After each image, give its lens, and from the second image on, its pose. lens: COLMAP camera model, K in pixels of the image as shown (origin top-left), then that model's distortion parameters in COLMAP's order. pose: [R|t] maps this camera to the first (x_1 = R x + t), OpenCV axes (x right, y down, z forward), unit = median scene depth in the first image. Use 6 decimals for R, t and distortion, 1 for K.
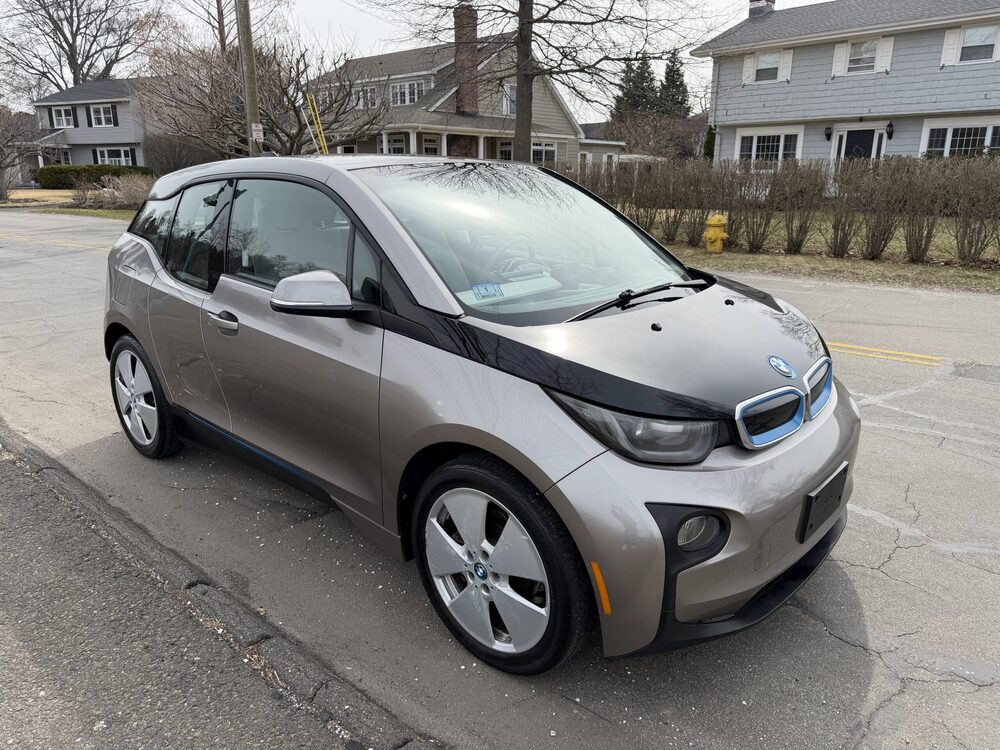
lens RADIAL K [[709.3, 0, 503.6], [0, 709.3, 378.3], [0, 0, 1]] dist [0.039843, -0.044715]
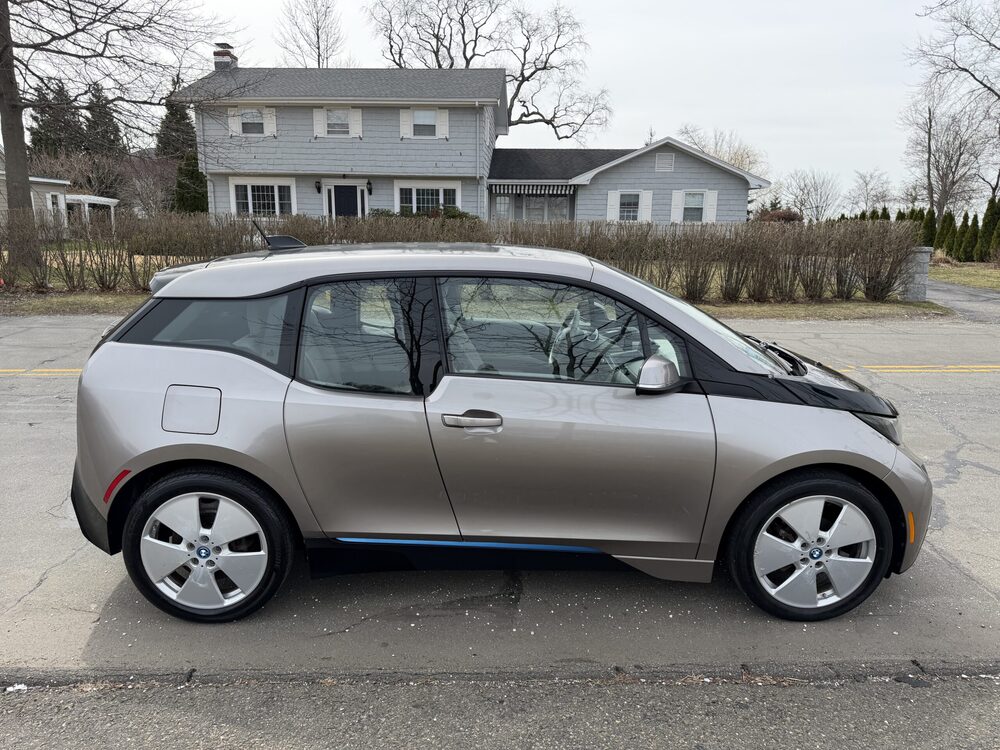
lens RADIAL K [[709.3, 0, 510.3], [0, 709.3, 364.9], [0, 0, 1]] dist [0.039843, -0.044715]
pose [[0.716366, -0.128185, 0.685849, -0.130596], [0.176775, 0.984251, -0.000684, -0.018807], [-0.674960, 0.121731, 0.727744, 0.031740]]
